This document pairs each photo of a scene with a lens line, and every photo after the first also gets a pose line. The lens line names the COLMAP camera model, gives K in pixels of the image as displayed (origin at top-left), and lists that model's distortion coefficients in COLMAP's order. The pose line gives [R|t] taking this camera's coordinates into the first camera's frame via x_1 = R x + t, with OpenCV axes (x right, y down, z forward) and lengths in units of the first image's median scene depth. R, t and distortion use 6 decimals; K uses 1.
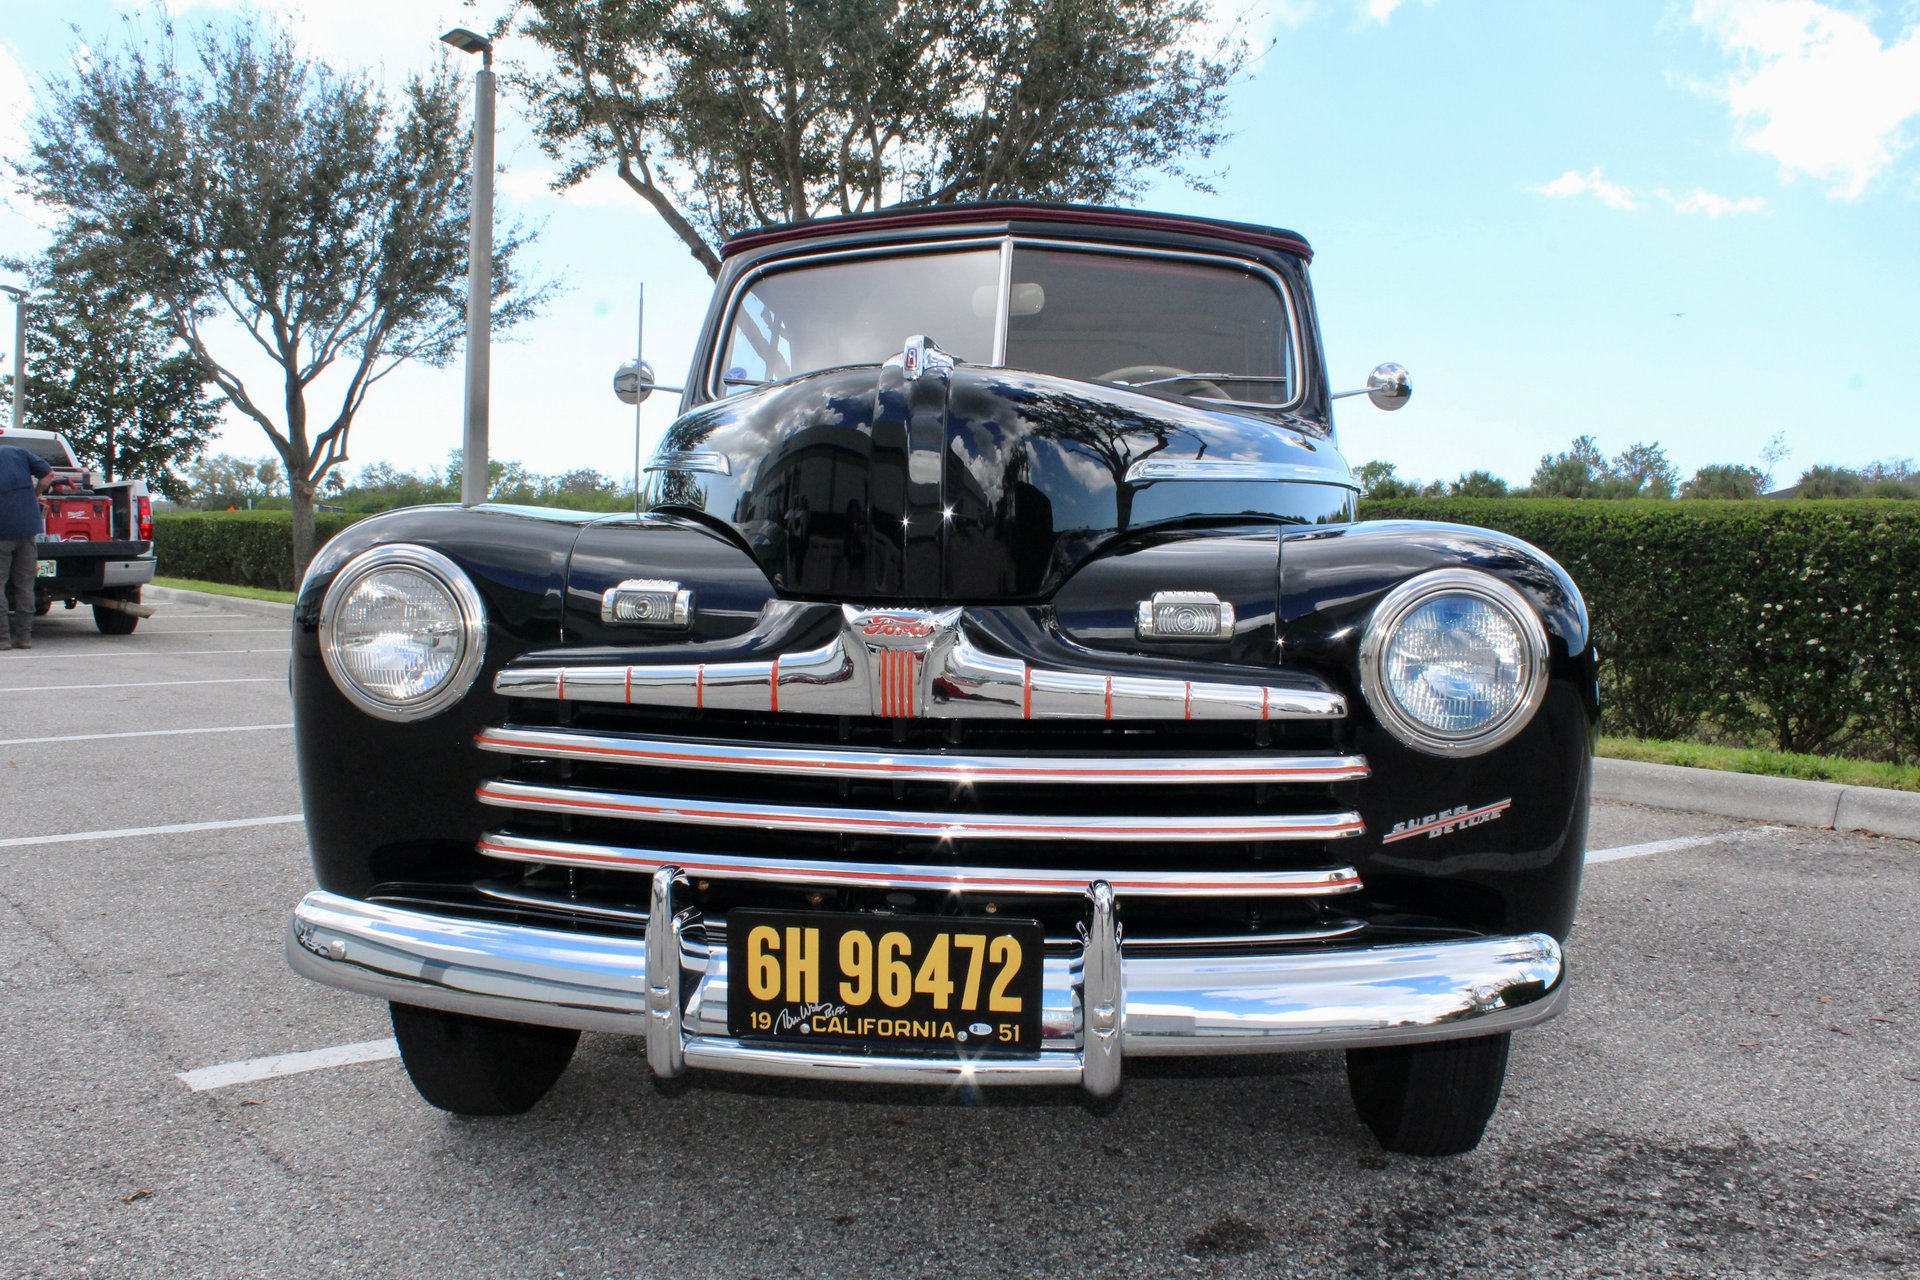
lens RADIAL K [[1788.5, 0, 958.3], [0, 1788.5, 659.8], [0, 0, 1]] dist [-0.083560, 0.000000]
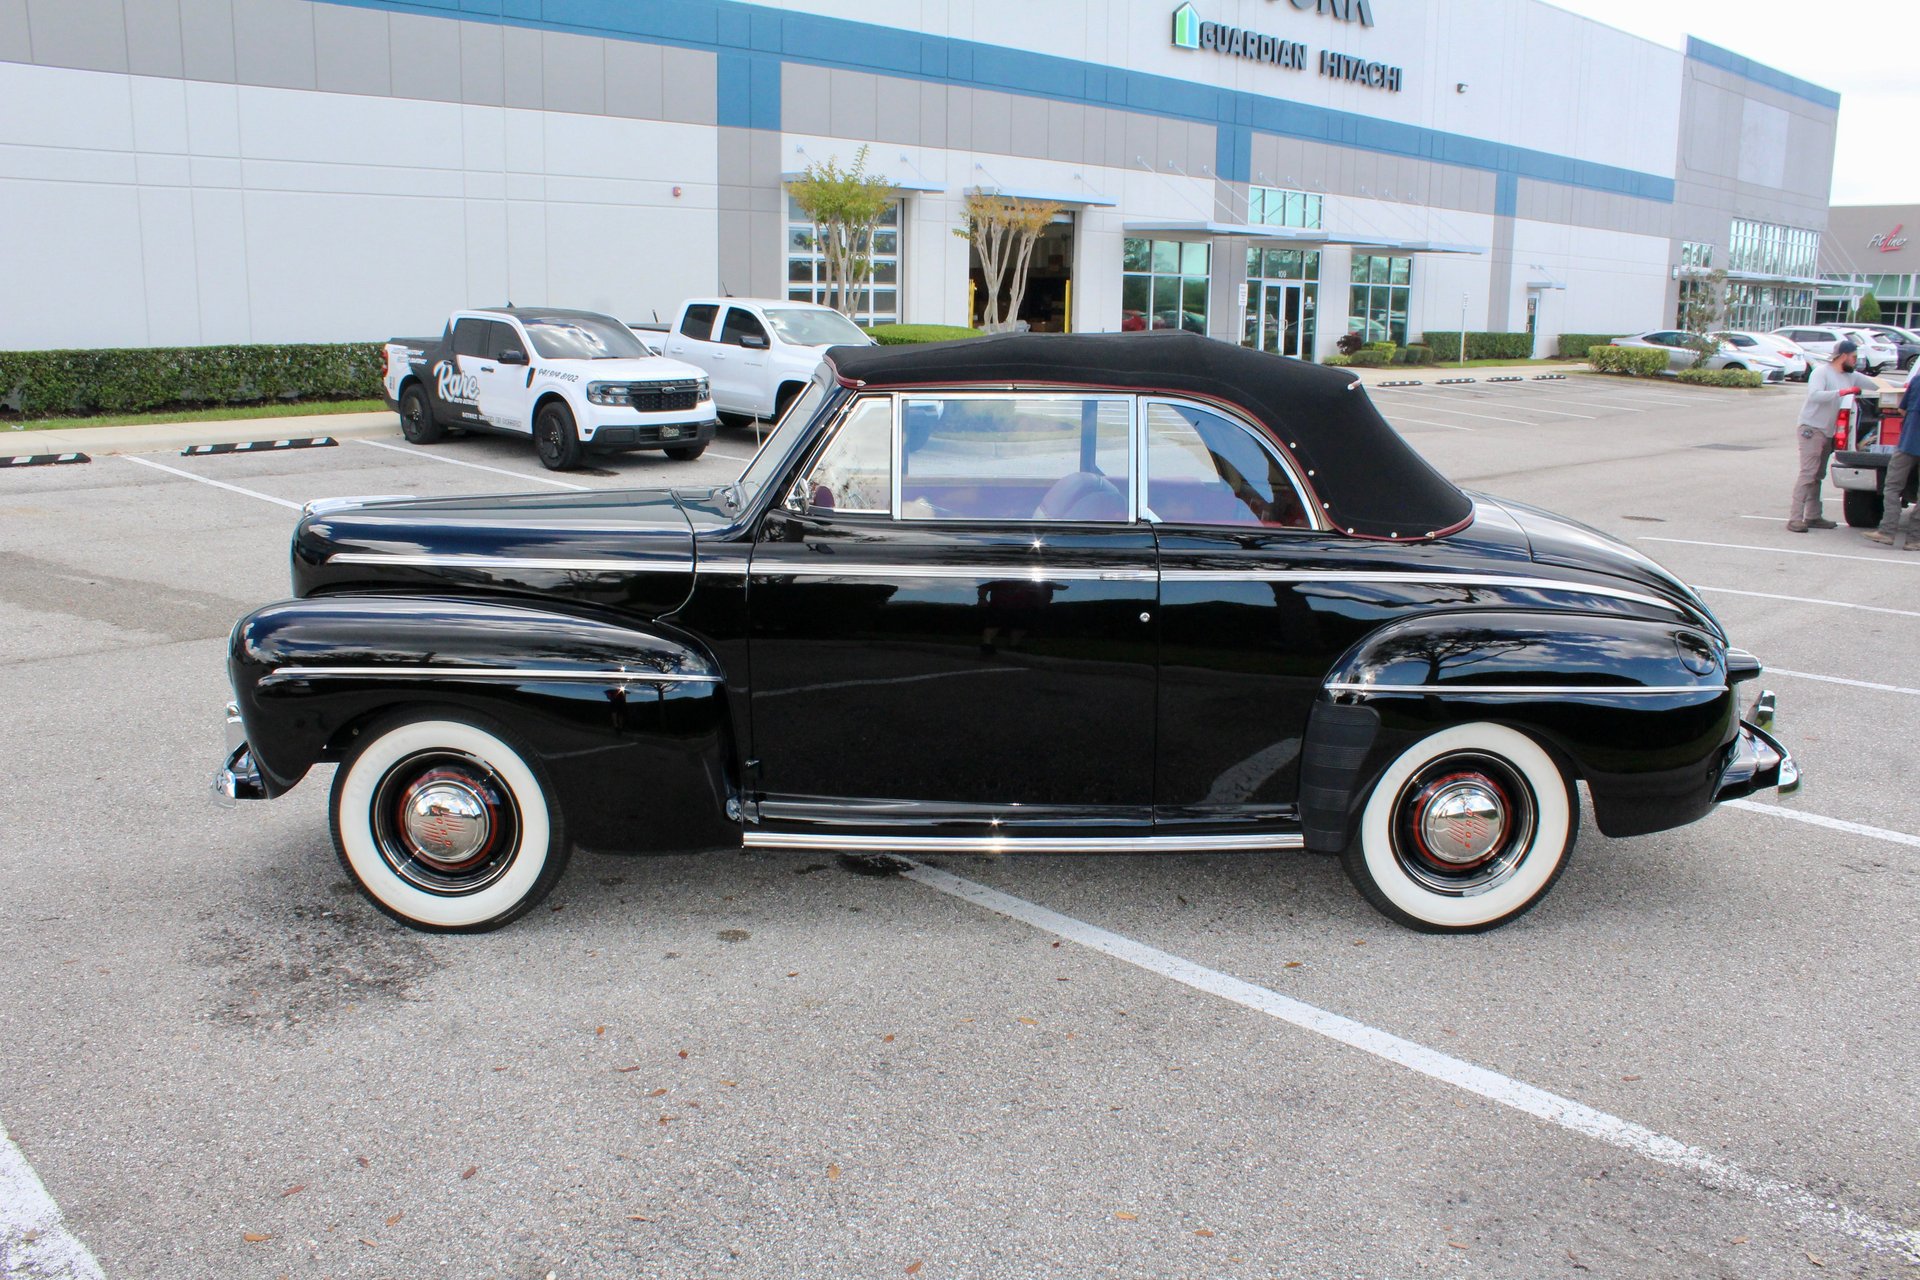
lens RADIAL K [[1606.6, 0, 958.1], [0, 1606.6, 645.0], [0, 0, 1]] dist [-0.163716, 0.145069]
pose [[0.114419, 0.178410, -0.977281, 0.953998], [-0.073951, 0.982542, 0.170713, -0.172945], [0.990676, 0.052738, 0.125615, 0.659898]]
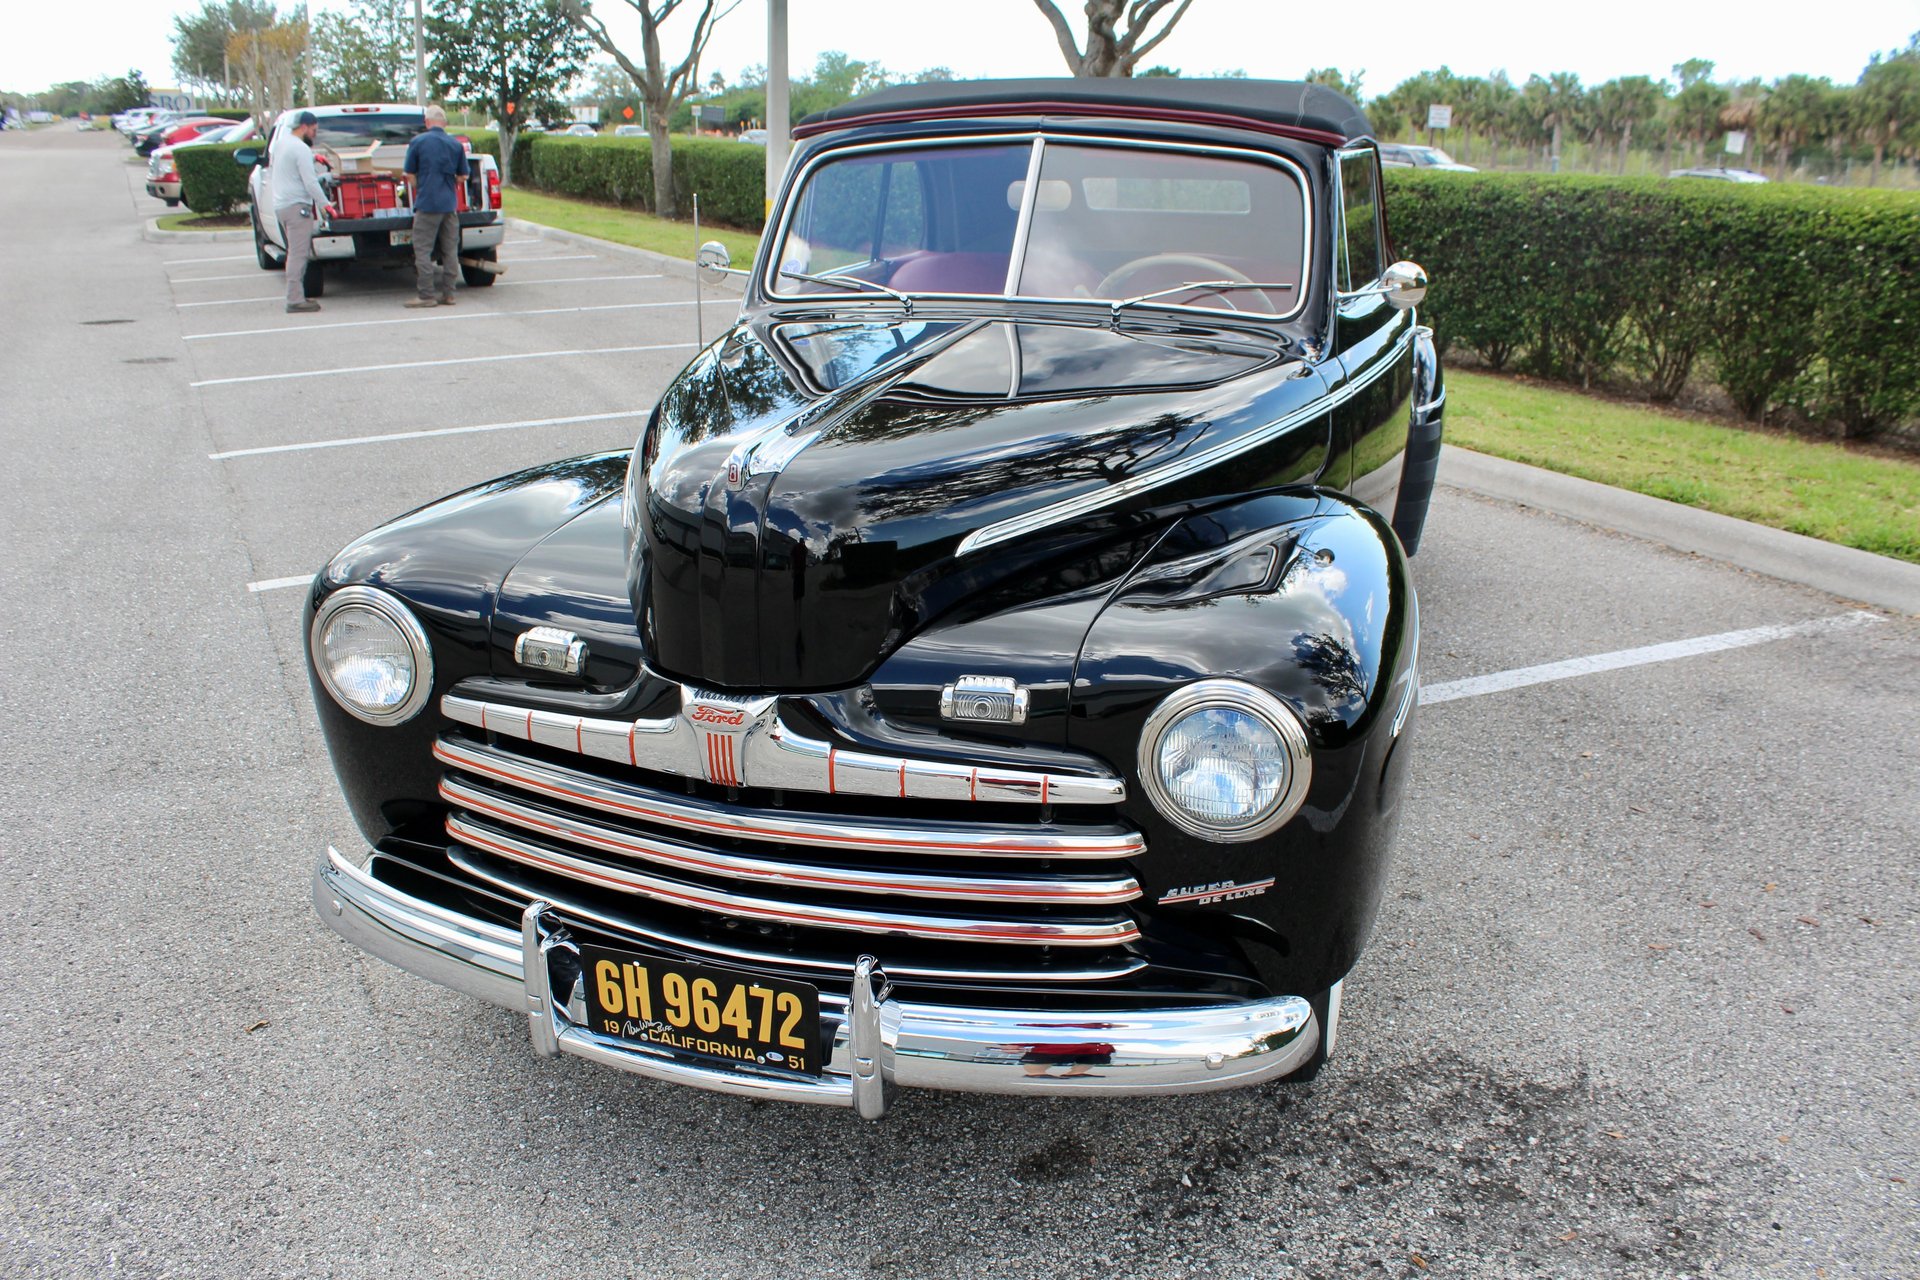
lens RADIAL K [[1606.6, 0, 957.1], [0, 1606.6, 639.9], [0, 0, 1]] dist [-0.163716, 0.145069]
pose [[0.980610, 0.050130, -0.189447, 0.117699], [-0.002249, 0.969542, 0.244915, -0.120894], [0.195954, -0.239740, 0.950856, 0.022569]]
